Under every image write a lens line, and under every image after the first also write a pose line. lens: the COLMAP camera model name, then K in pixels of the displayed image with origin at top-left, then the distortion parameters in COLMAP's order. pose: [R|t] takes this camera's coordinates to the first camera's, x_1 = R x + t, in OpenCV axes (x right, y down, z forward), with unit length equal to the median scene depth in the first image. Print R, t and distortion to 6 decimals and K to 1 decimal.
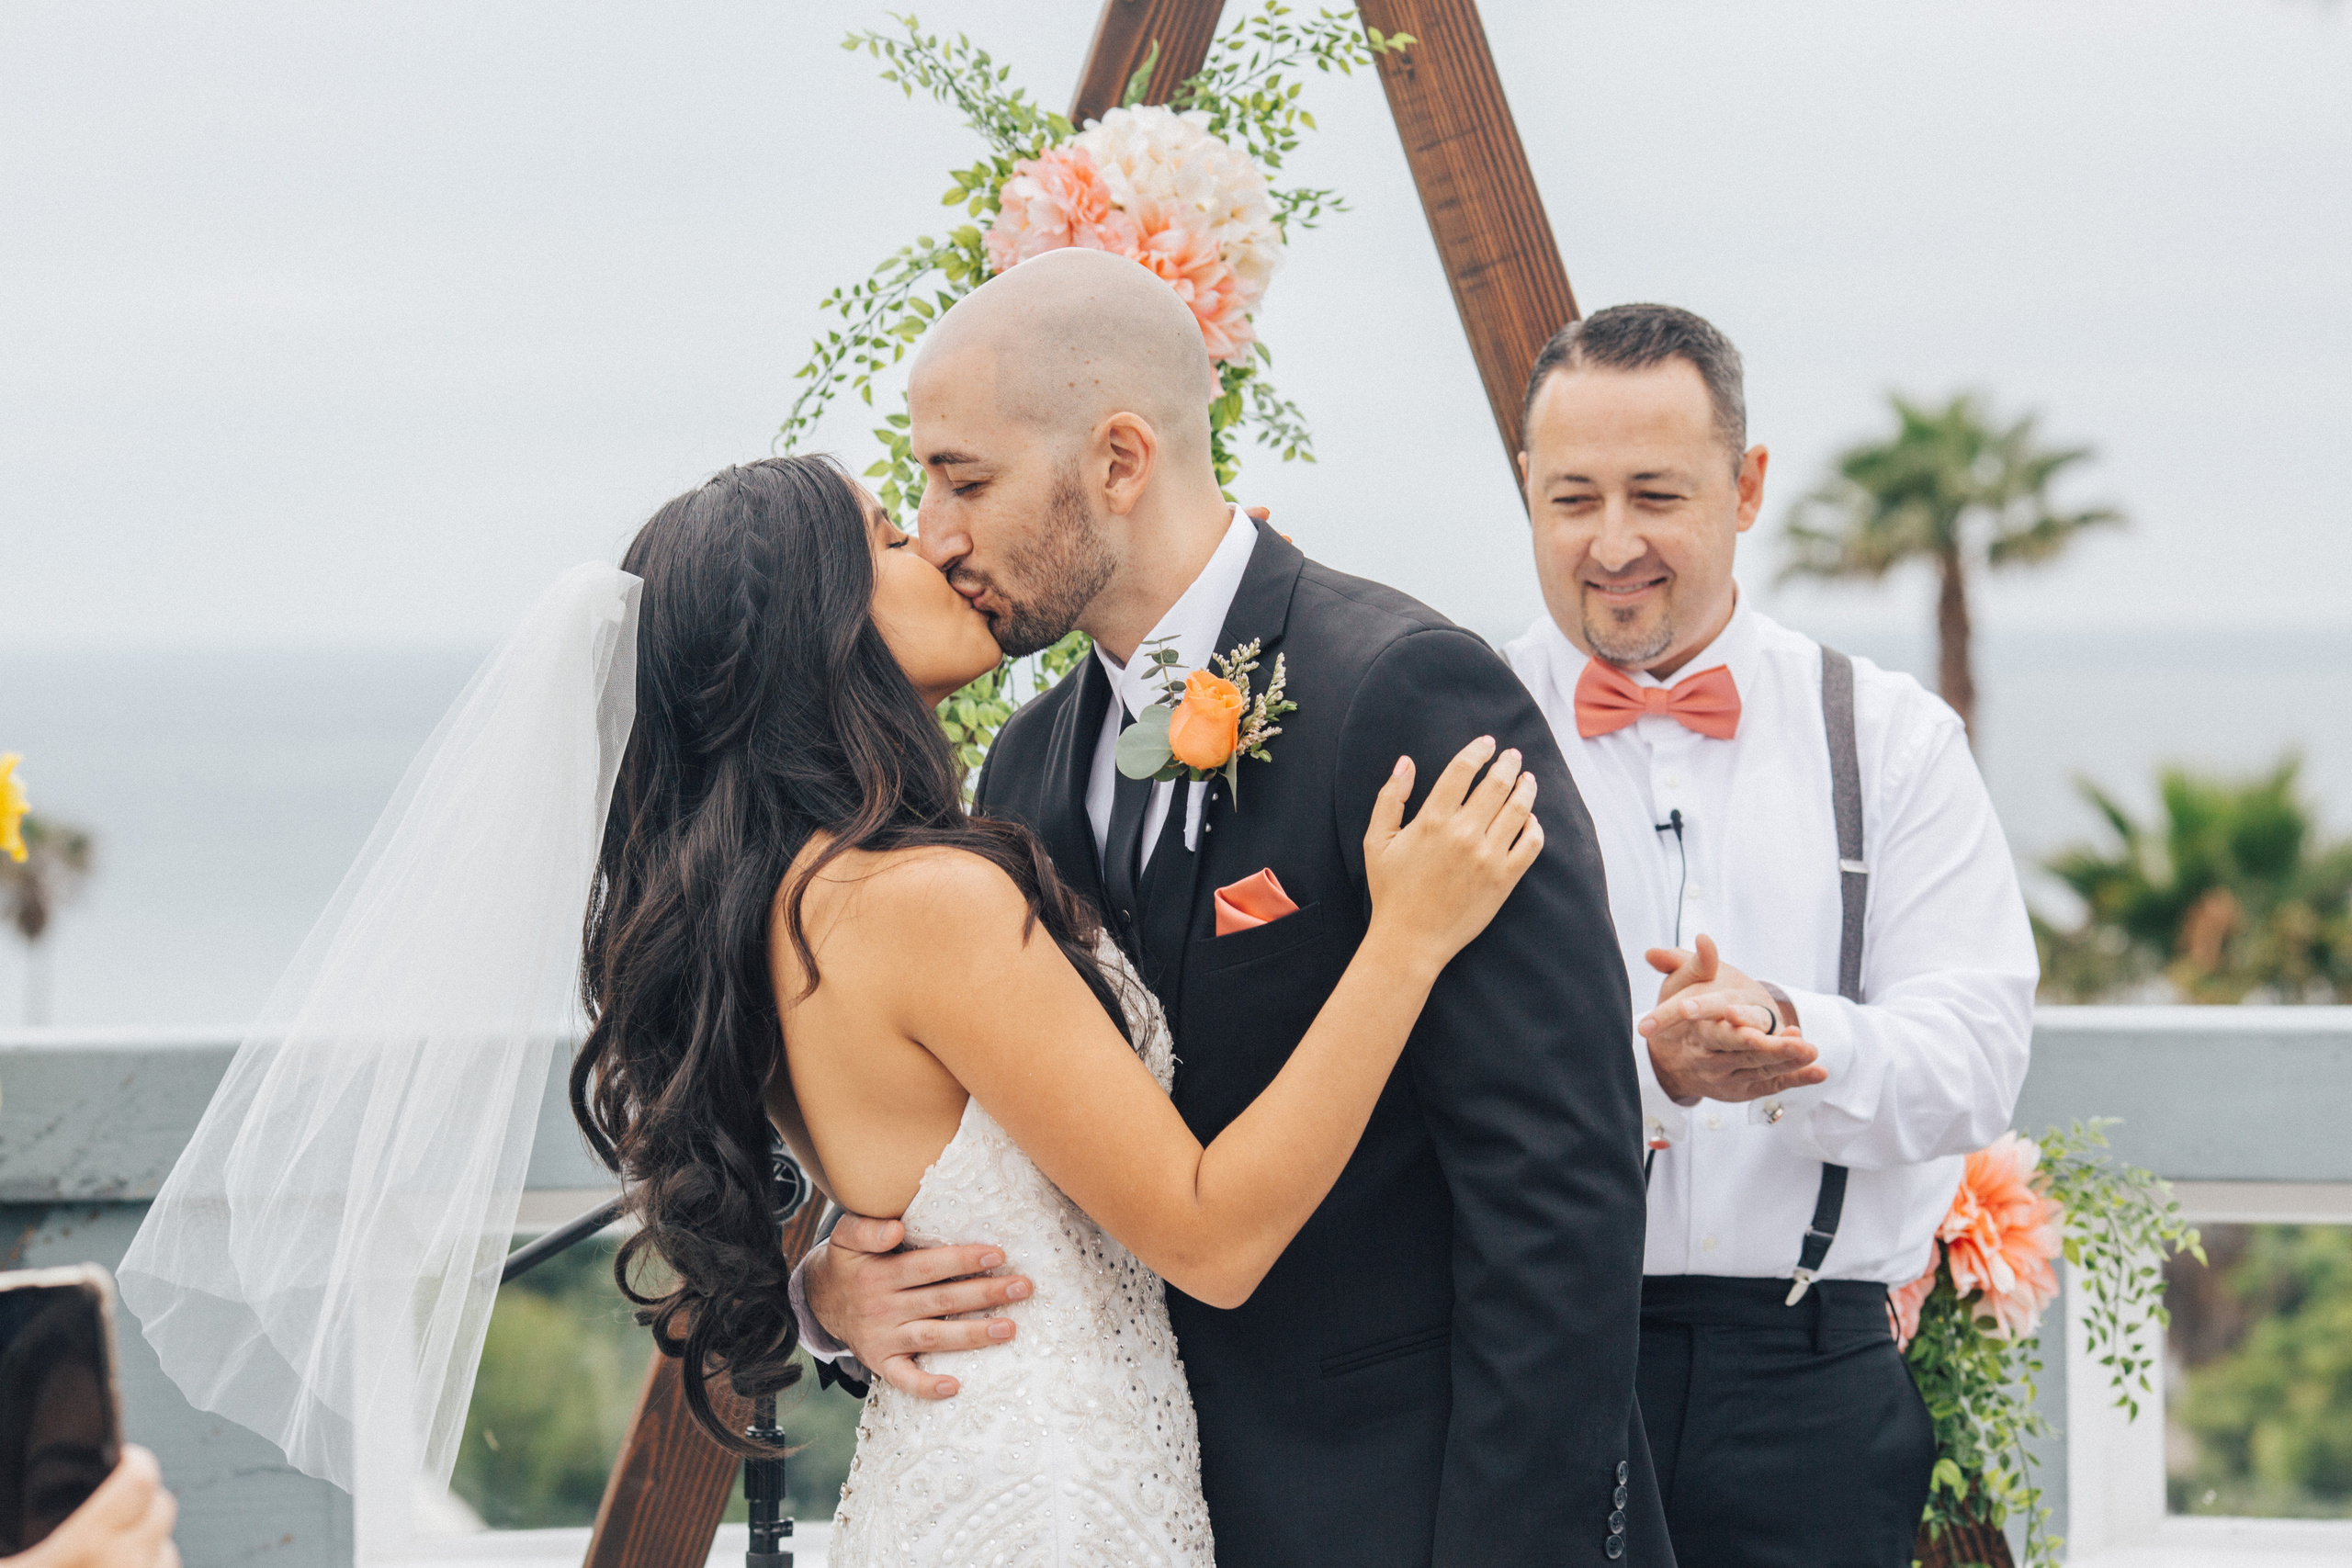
lens RADIAL K [[8710.2, 0, 1305.7], [0, 8710.2, 762.5], [0, 0, 1]] dist [0.151654, 0.000000]
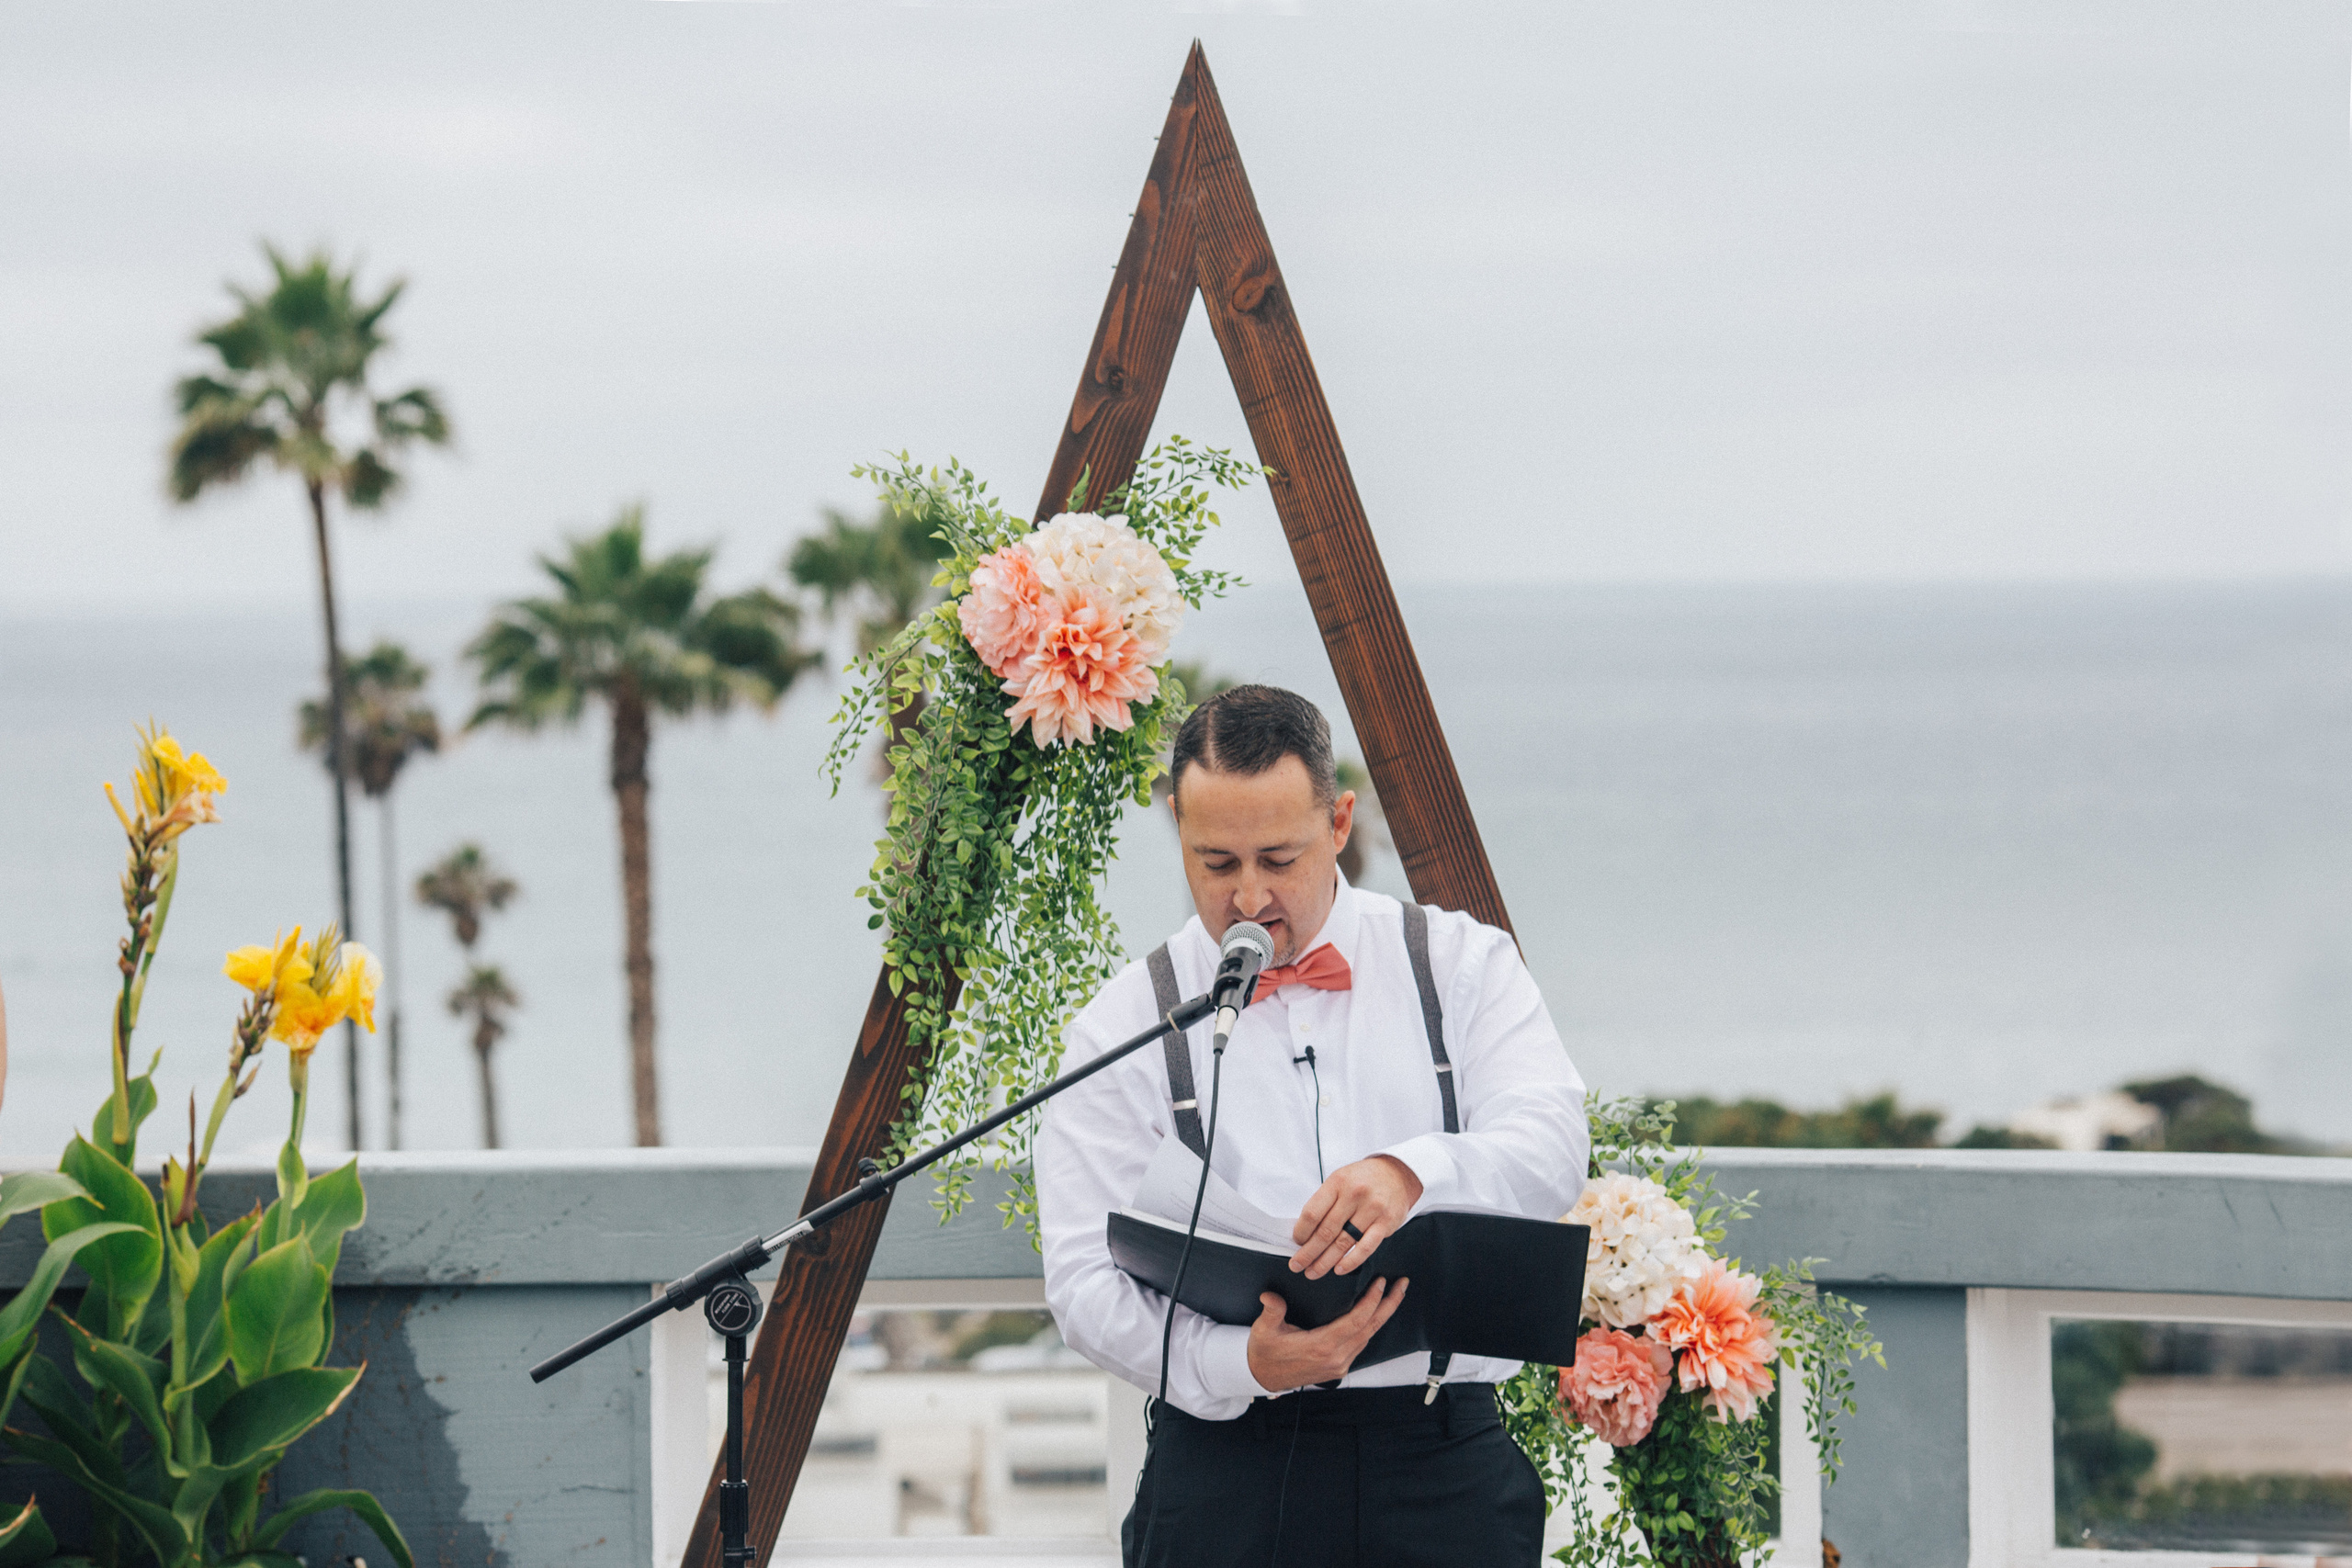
lens RADIAL K [[8710.2, 0, 1218.4], [0, 8710.2, 831.7], [0, 0, 1]] dist [0.151654, 0.000000]
pose [[0.986629, 0.004702, -0.162912, 0.222941], [-0.002357, 0.999891, 0.014584, -0.044751], [0.162962, -0.014005, 0.986533, -0.340683]]
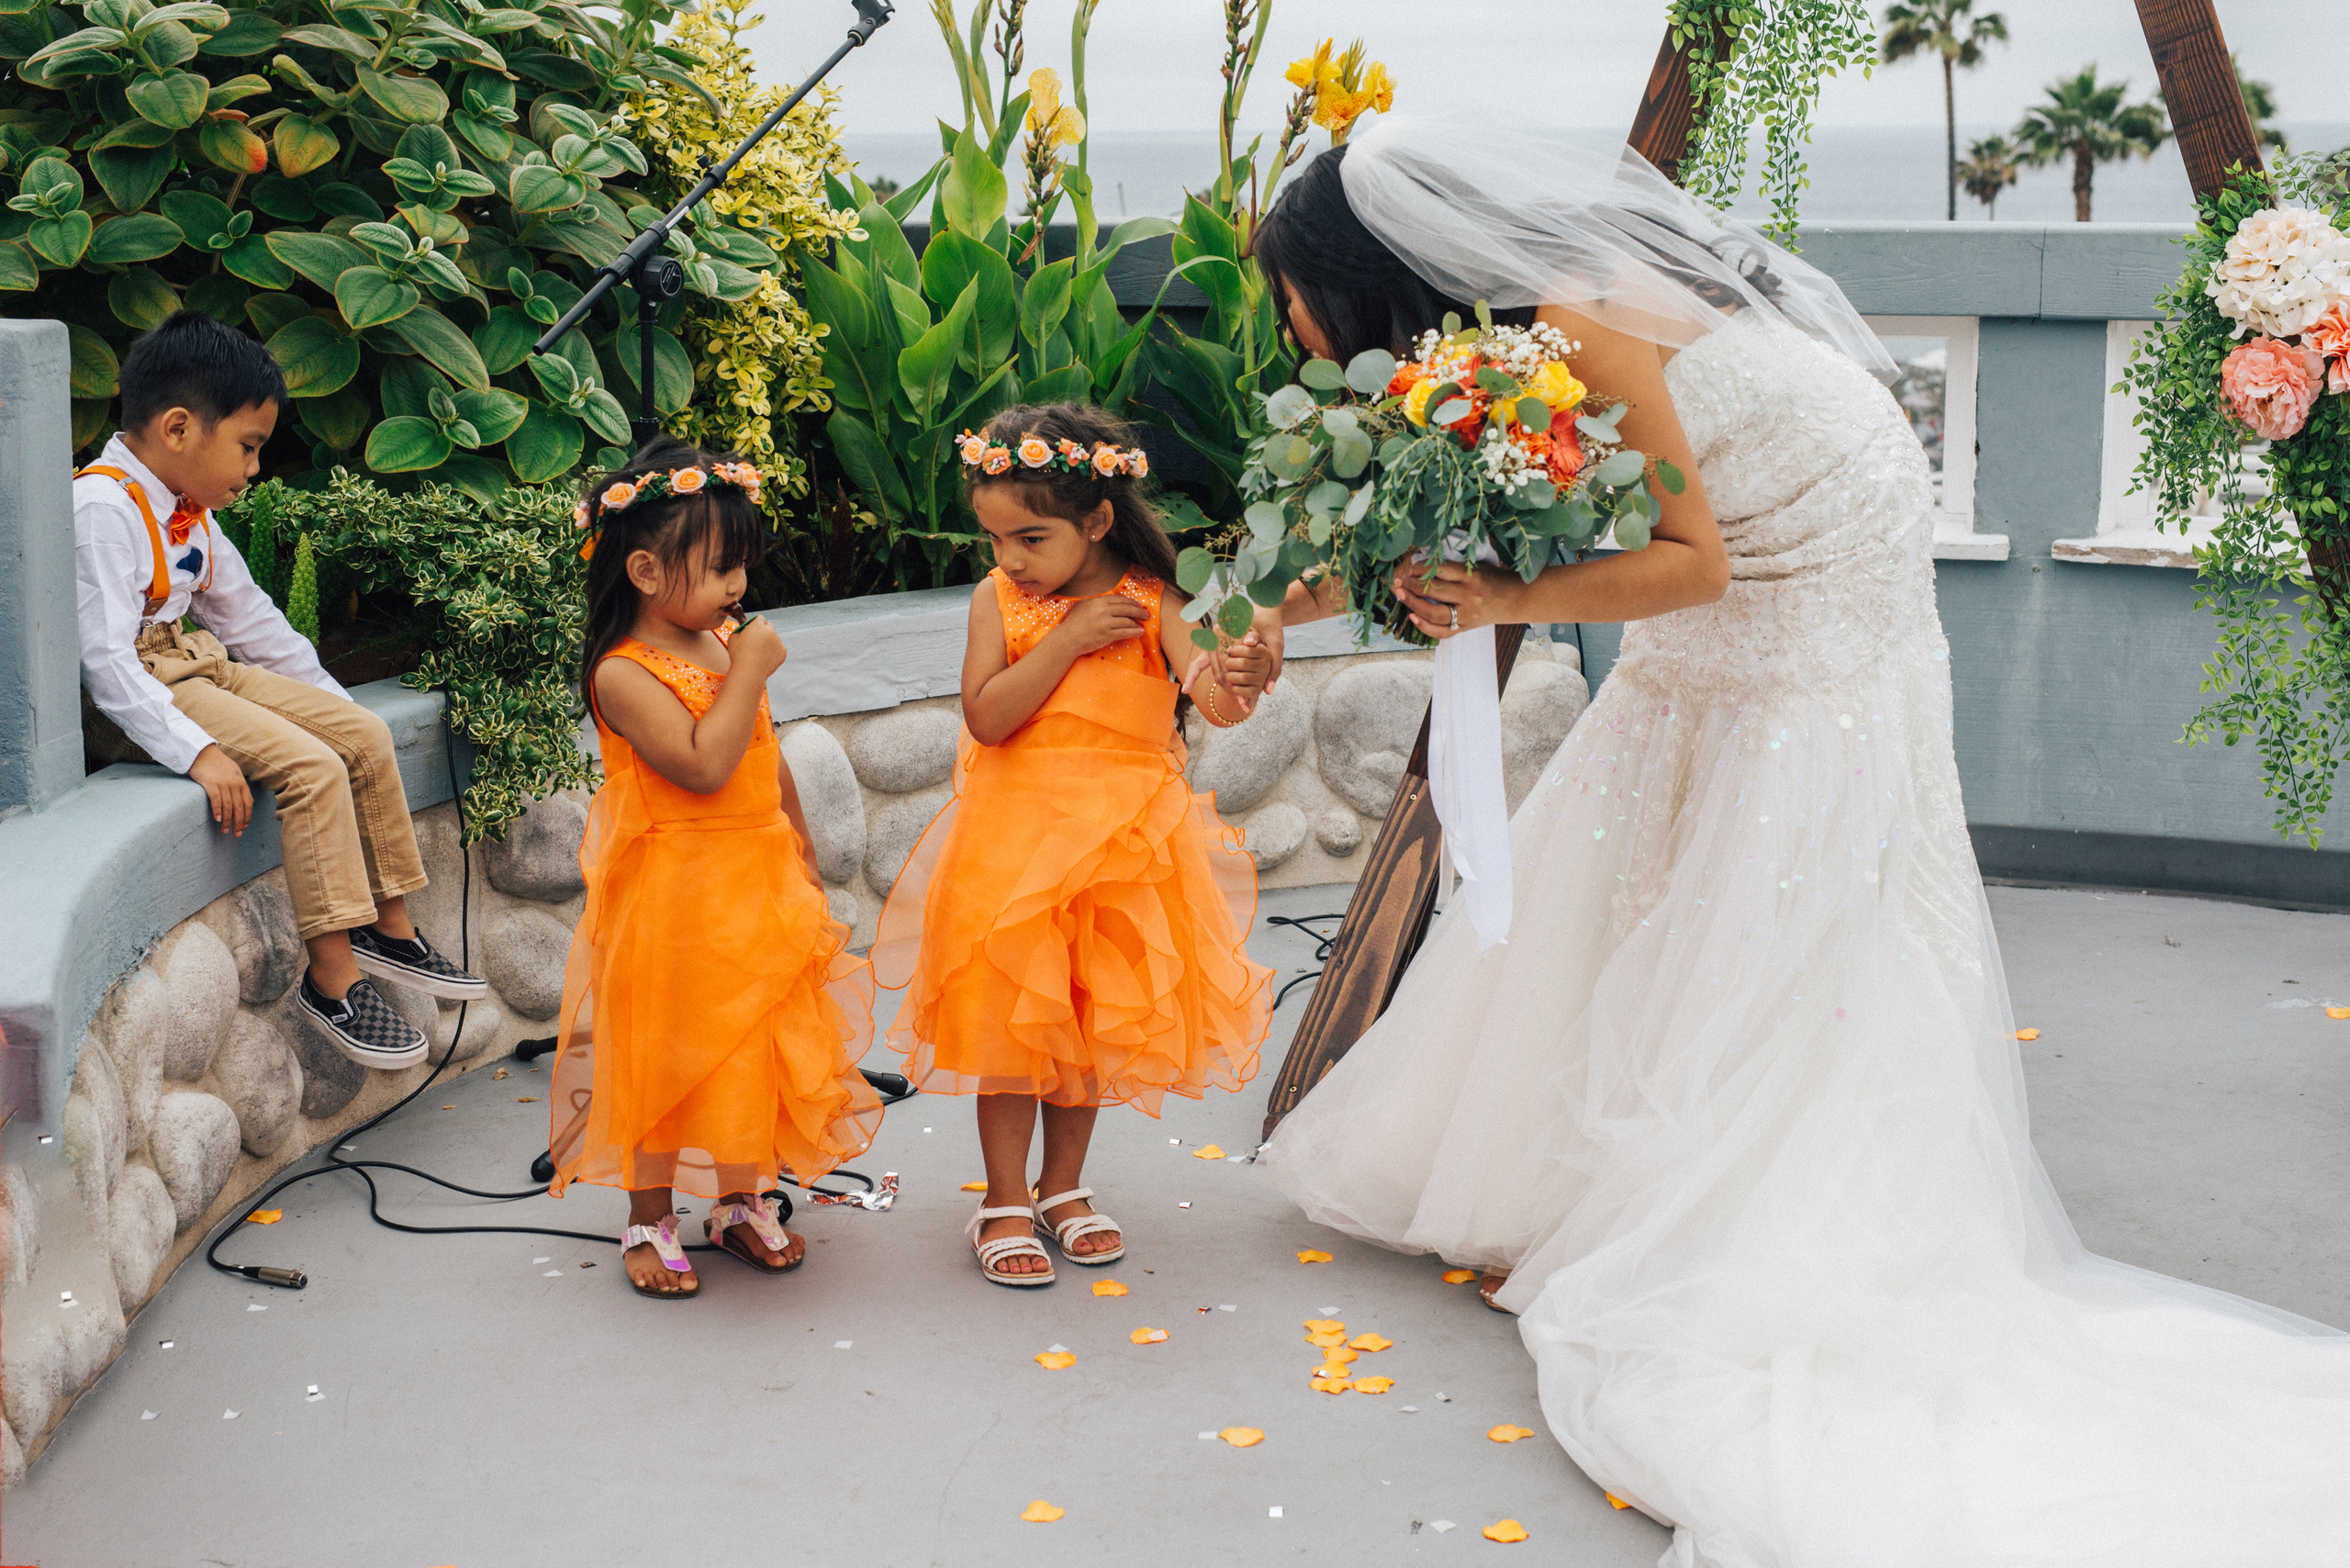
lens RADIAL K [[3491.6, 0, 1190.7], [0, 3491.6, 805.3], [0, 0, 1]] dist [-0.004178, 0.000000]
pose [[0.884293, 0.091849, -0.457809, 0.186947], [-0.008432, 0.983444, 0.181017, 0.022393], [0.466856, -0.156212, 0.870427, 0.348250]]
